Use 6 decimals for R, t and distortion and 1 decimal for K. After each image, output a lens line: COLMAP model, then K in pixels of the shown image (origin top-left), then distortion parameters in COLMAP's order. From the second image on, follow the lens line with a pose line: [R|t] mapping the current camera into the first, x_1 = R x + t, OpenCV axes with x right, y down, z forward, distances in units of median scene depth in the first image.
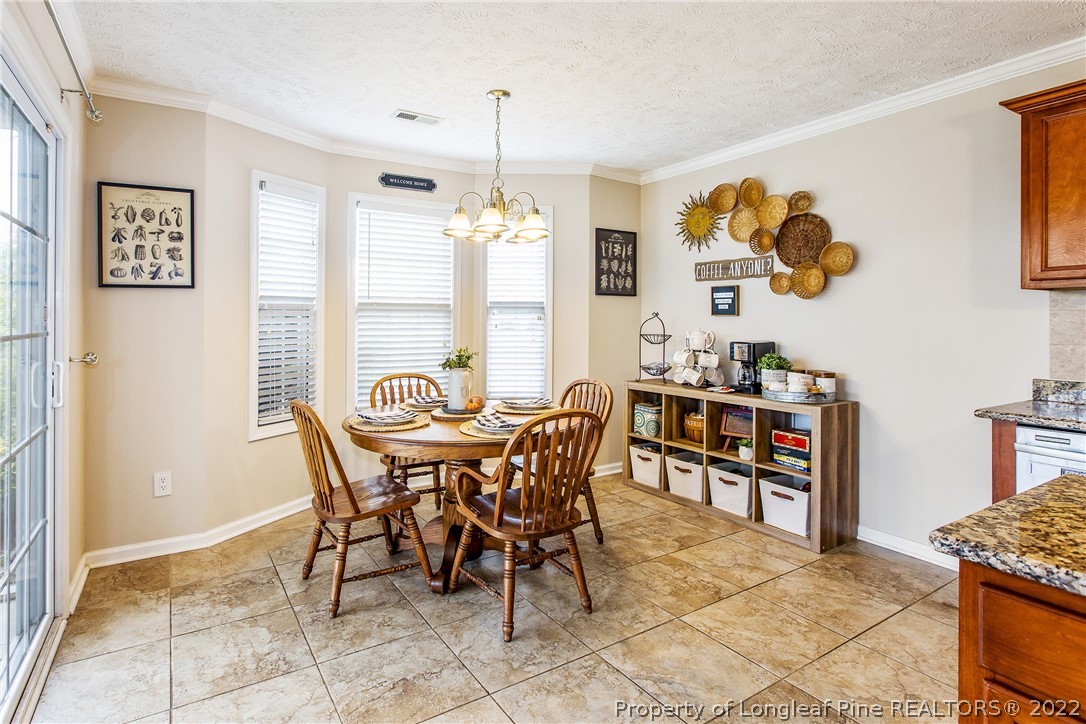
lens RADIAL K [[546.4, 0, 540.4], [0, 546.4, 319.2], [0, 0, 1]] dist [-0.031557, 0.000535]
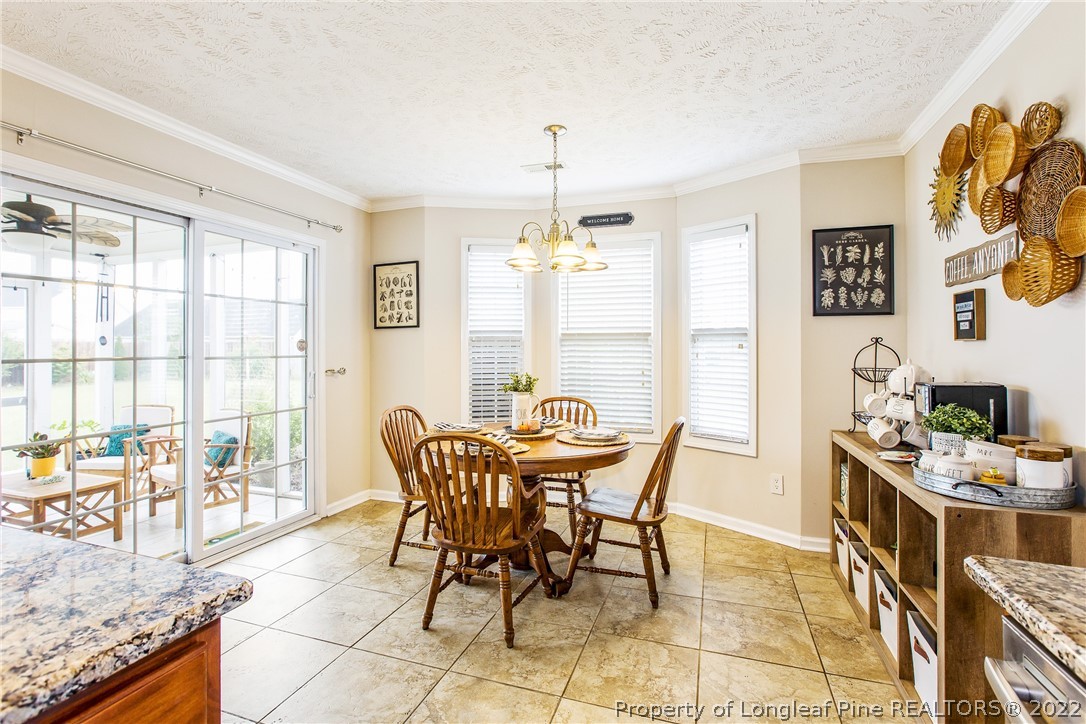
lens RADIAL K [[526.8, 0, 540.3], [0, 526.8, 345.6], [0, 0, 1]] dist [-0.045385, 0.000177]
pose [[0.618748, -0.006934, -0.785559, 0.572241], [0.001829, 0.999971, -0.007386, 0.003304], [0.785587, 0.003133, 0.618743, 0.306619]]
